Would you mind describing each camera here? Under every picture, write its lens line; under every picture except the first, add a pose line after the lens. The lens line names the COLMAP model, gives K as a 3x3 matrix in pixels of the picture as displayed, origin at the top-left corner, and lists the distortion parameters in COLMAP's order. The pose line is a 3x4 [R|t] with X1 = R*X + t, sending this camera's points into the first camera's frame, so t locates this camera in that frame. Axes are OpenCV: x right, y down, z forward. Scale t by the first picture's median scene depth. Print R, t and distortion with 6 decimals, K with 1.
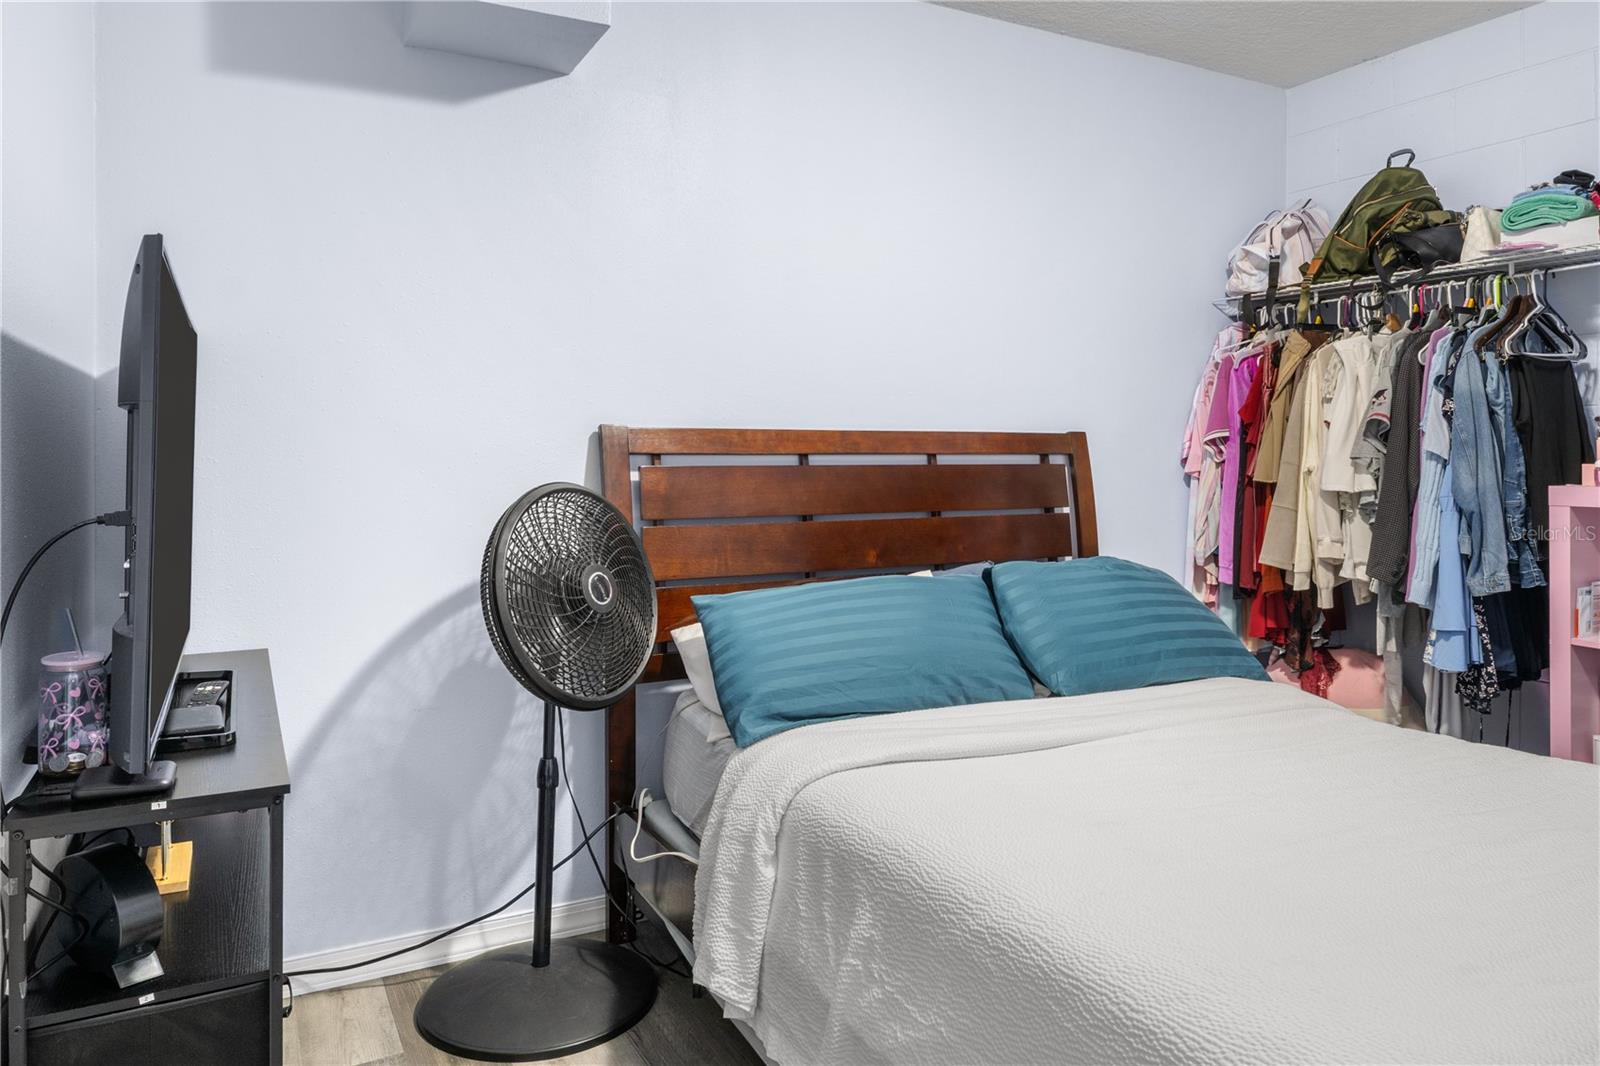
lens RADIAL K [[1022.2, 0, 800.4], [0, 1022.2, 530.5], [0, 0, 1]] dist [0.016723, -0.011204]
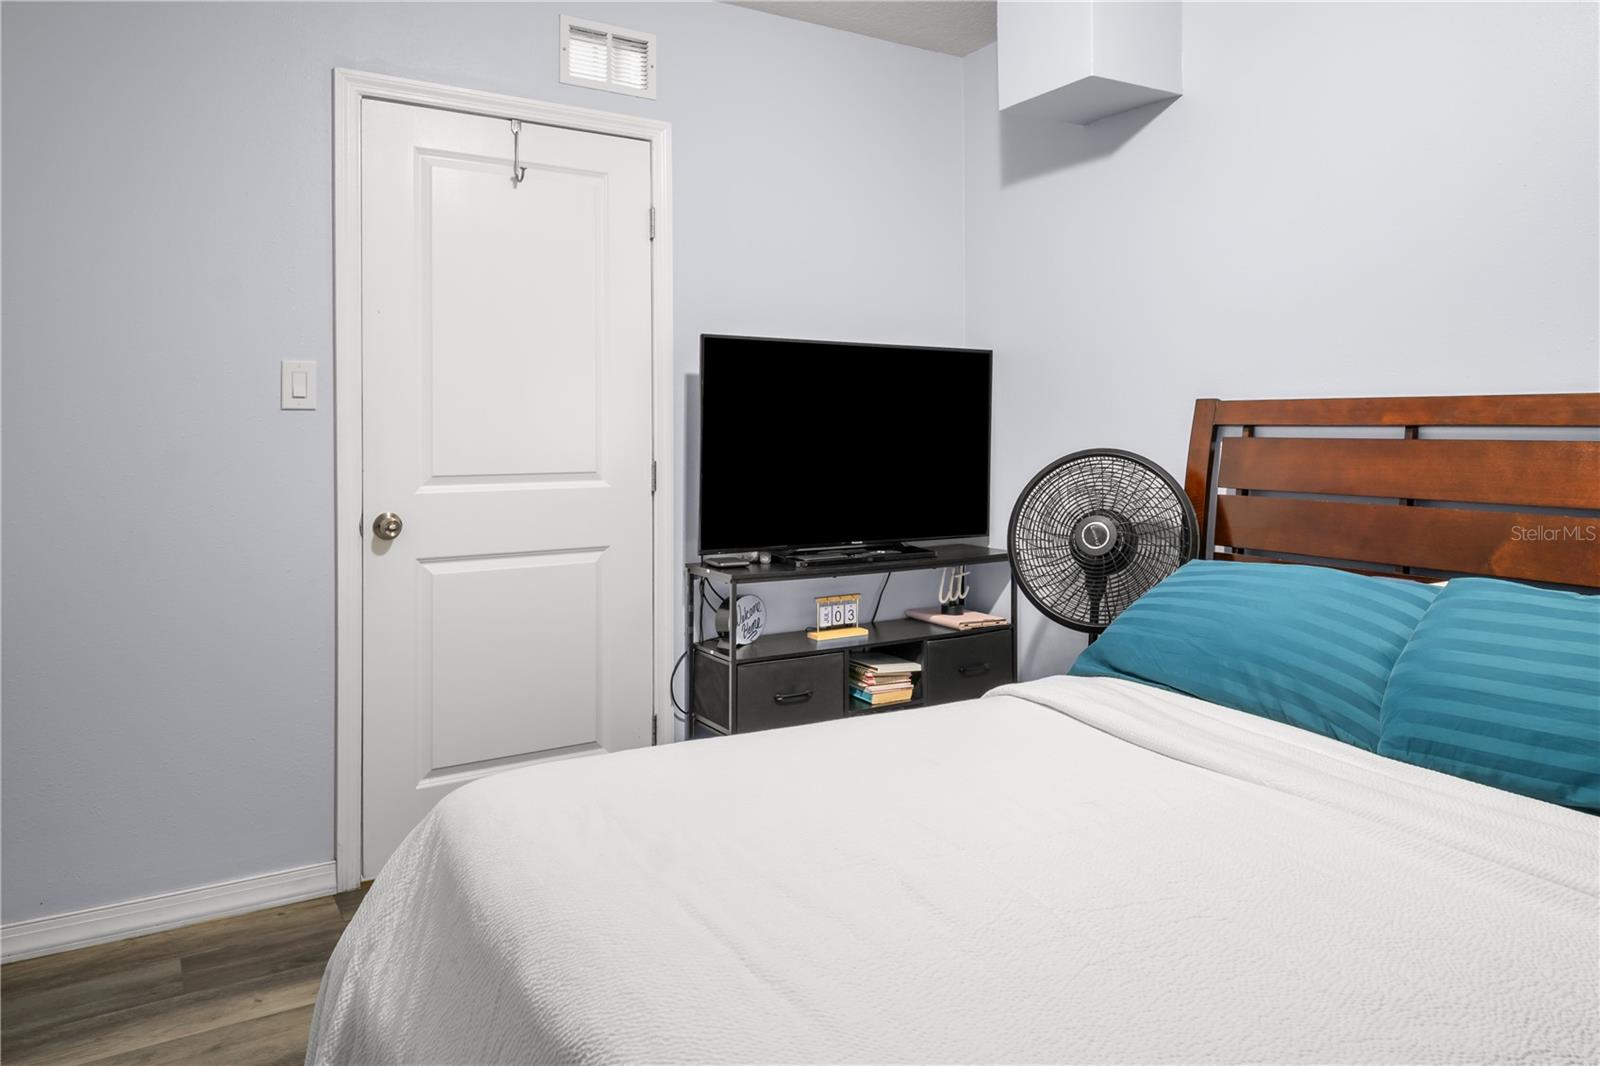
lens RADIAL K [[1022.2, 0, 799.7], [0, 1022.2, 534.7], [0, 0, 1]] dist [0.016723, -0.011204]
pose [[0.088282, 0.108386, -0.990181, 0.813938], [-0.076594, 0.991858, 0.101741, -0.034229], [0.993146, 0.066860, 0.095865, 0.437493]]
